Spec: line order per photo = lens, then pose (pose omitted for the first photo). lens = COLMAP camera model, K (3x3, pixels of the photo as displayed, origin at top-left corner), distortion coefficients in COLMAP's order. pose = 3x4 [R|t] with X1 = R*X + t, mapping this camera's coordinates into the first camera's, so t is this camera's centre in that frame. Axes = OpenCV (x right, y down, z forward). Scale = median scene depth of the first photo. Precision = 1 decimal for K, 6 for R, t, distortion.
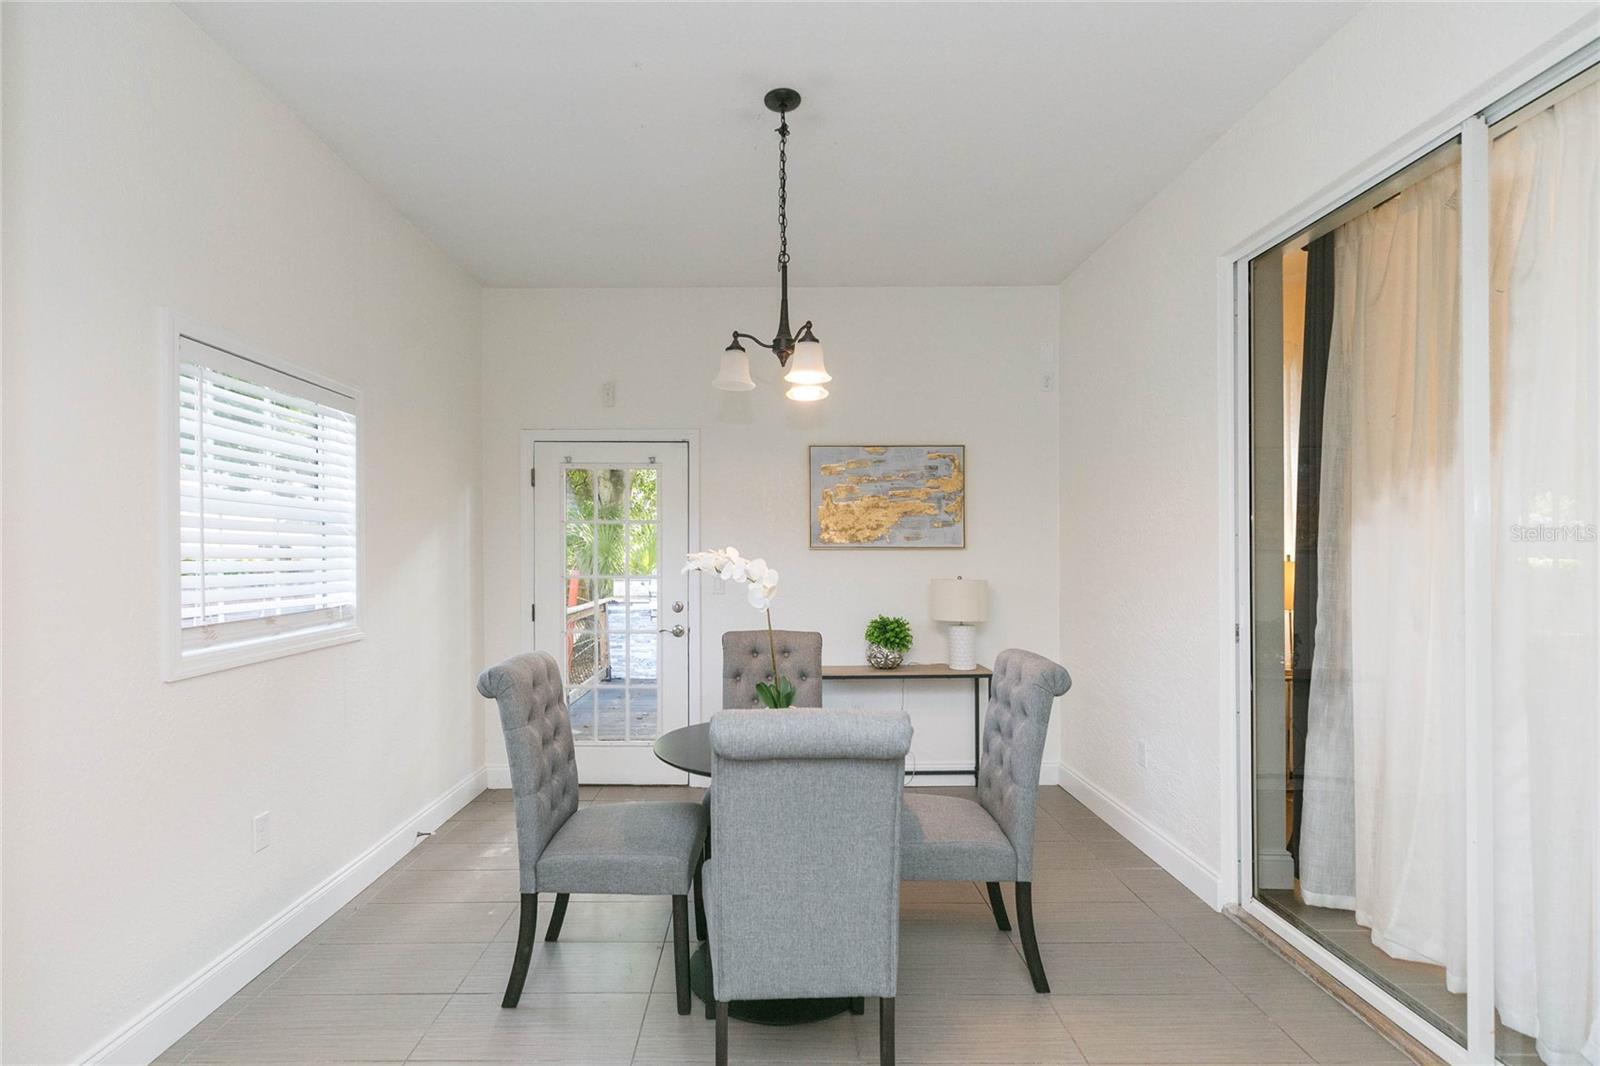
lens RADIAL K [[730.7, 0, 782.1], [0, 730.7, 548.9], [0, 0, 1]] dist [0.005472, -0.001073]
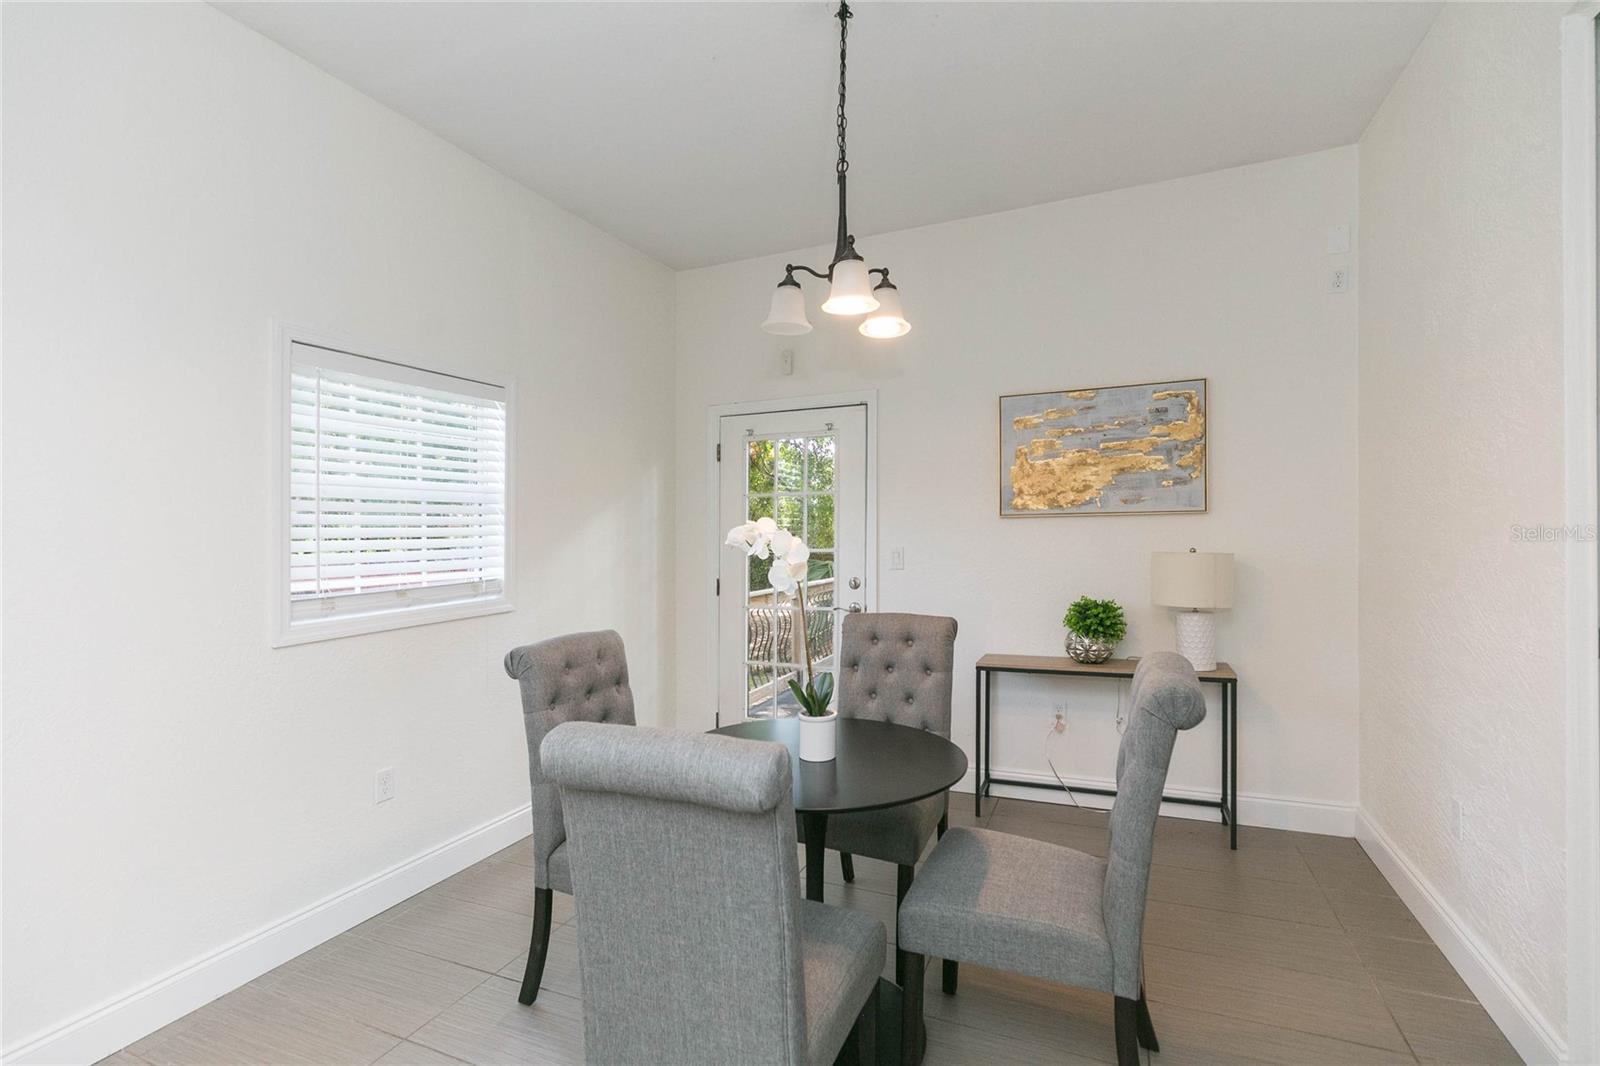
lens RADIAL K [[730.7, 0, 792.6], [0, 730.7, 526.8], [0, 0, 1]] dist [0.005472, -0.001073]
pose [[0.919351, -0.017657, -0.393042, 0.213263], [0.020579, 0.999783, 0.003221, 0.004675], [0.392900, -0.011050, 0.919515, 0.168211]]
